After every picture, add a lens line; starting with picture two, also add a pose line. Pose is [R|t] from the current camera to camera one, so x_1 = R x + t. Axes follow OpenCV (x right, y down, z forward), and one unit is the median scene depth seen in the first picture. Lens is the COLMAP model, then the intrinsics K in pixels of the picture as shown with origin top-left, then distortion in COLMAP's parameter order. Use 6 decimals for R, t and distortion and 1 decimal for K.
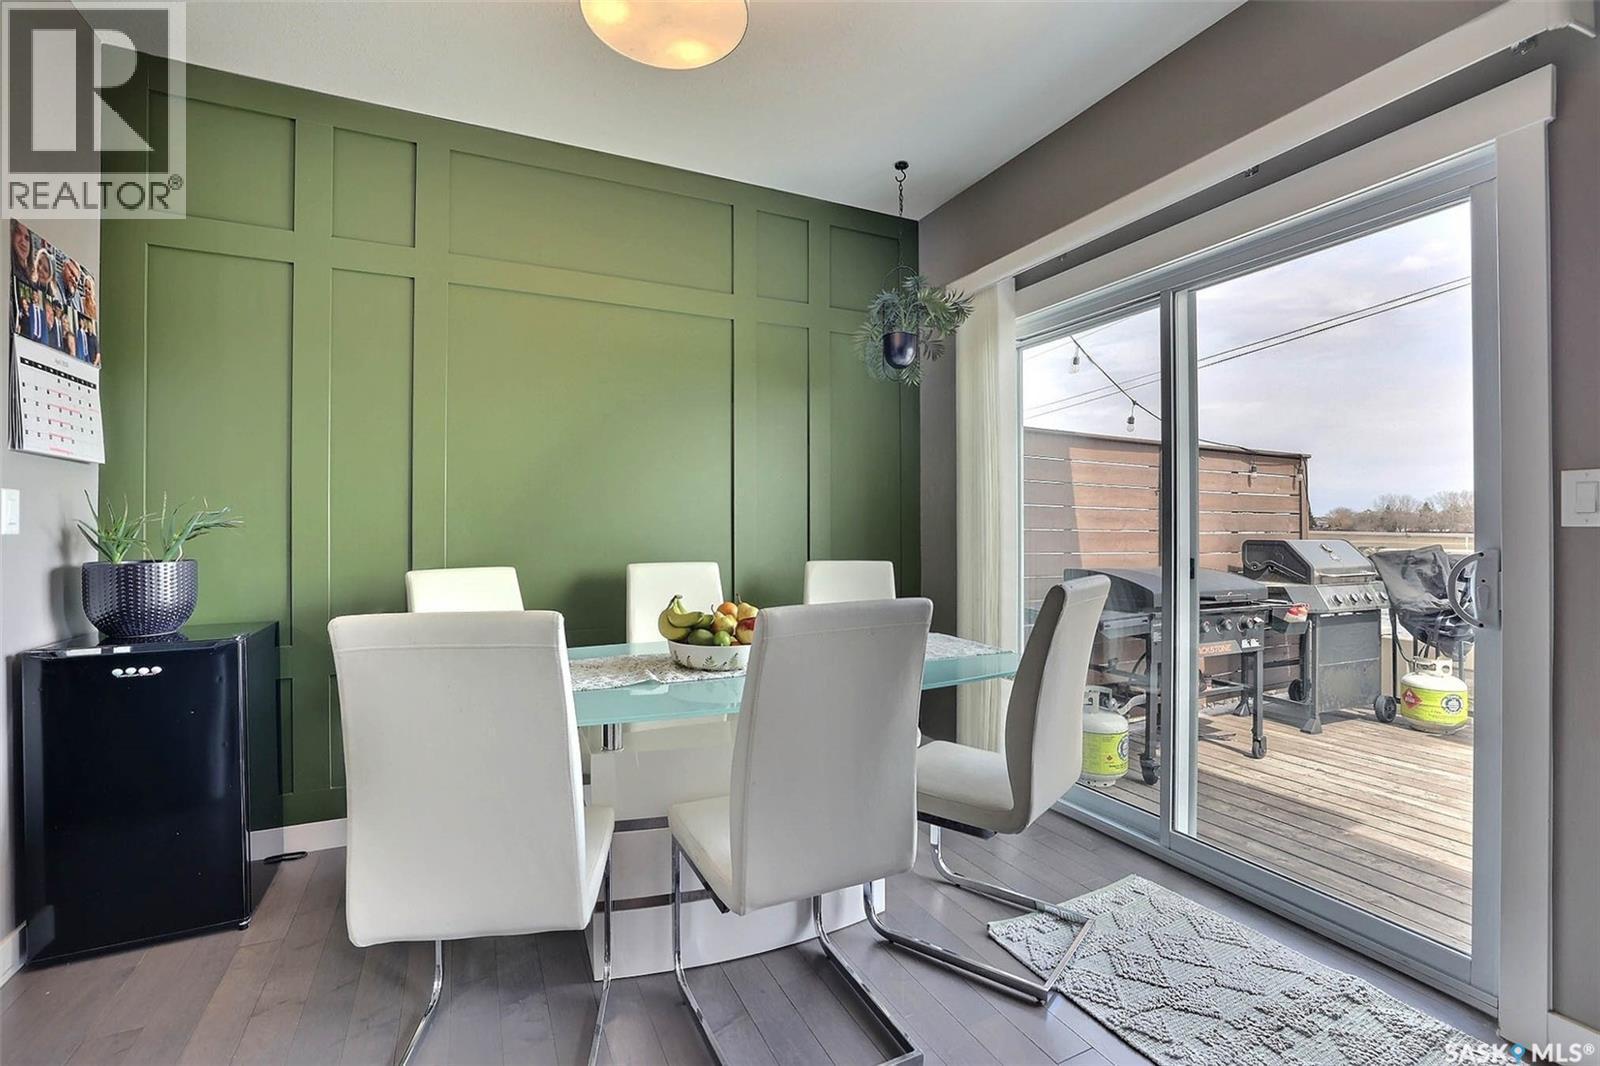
lens RADIAL K [[737.0, 0, 806.3], [0, 737.0, 531.2], [0, 0, 1]] dist [-0.054006, 0.018770]
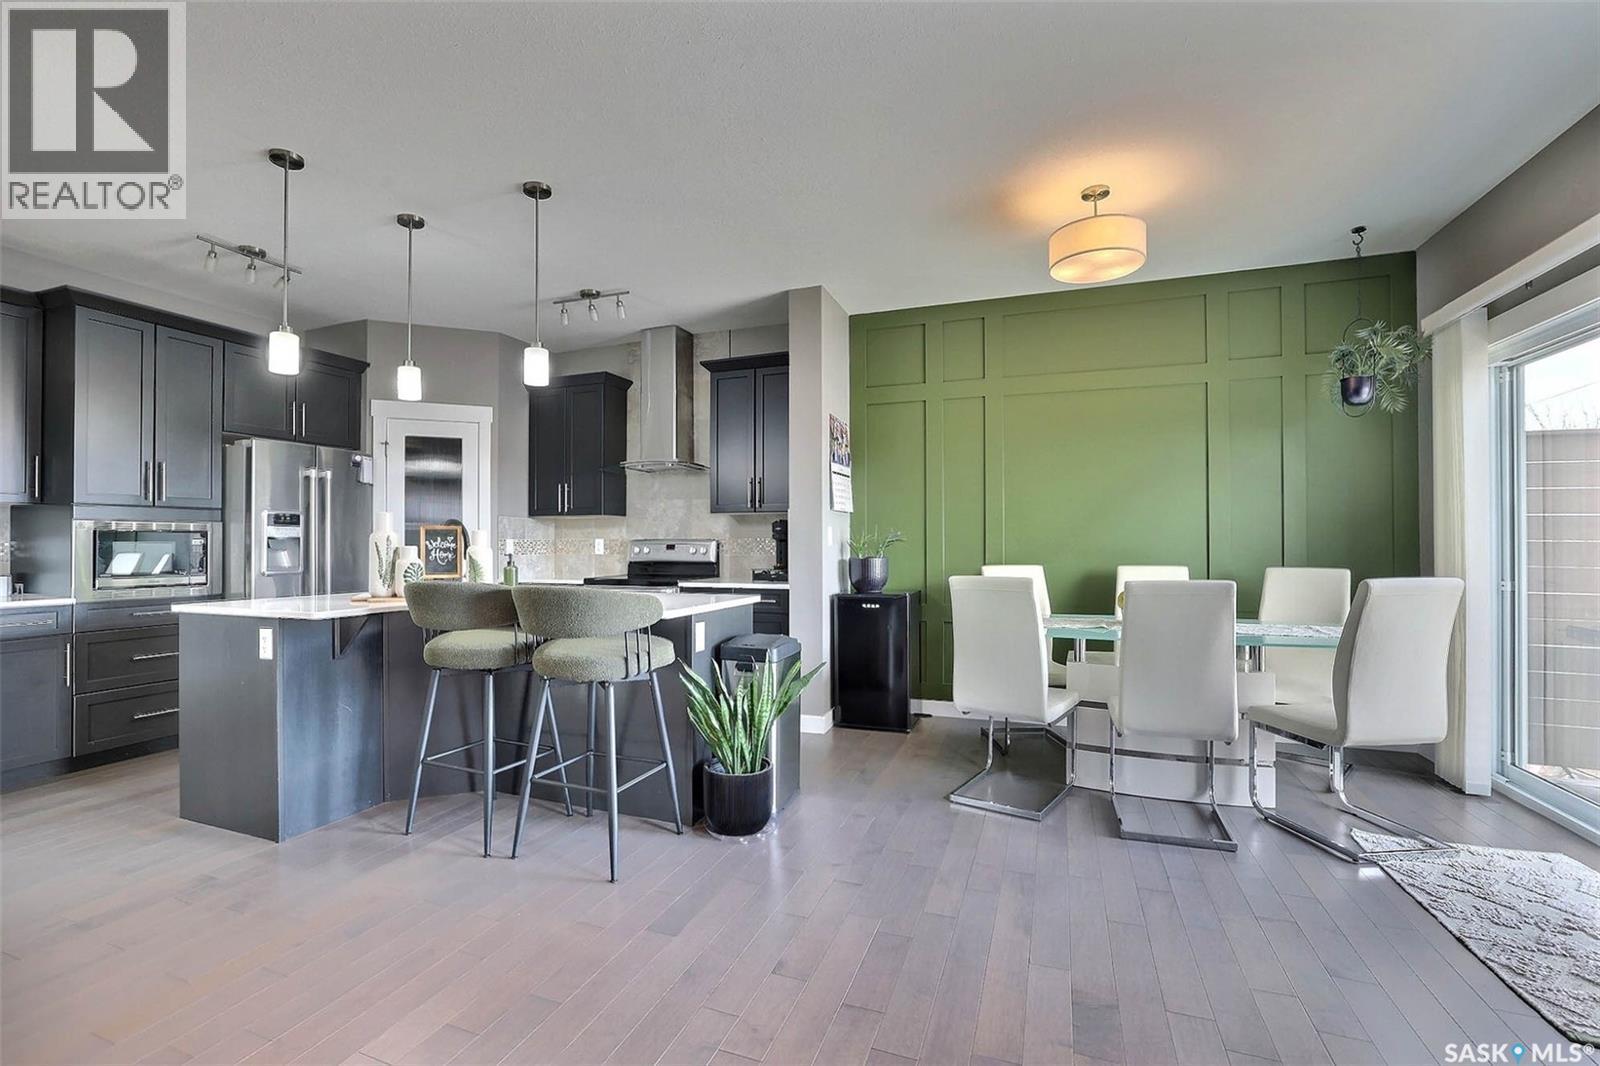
lens RADIAL K [[737.0, 0, 806.3], [0, 737.0, 531.2], [0, 0, 1]] dist [-0.054006, 0.018770]
pose [[0.727116, -0.010965, -0.686427, 0.441247], [-0.000032, 0.999872, -0.016006, -0.001688], [0.686515, 0.011660, 0.727022, -0.718837]]
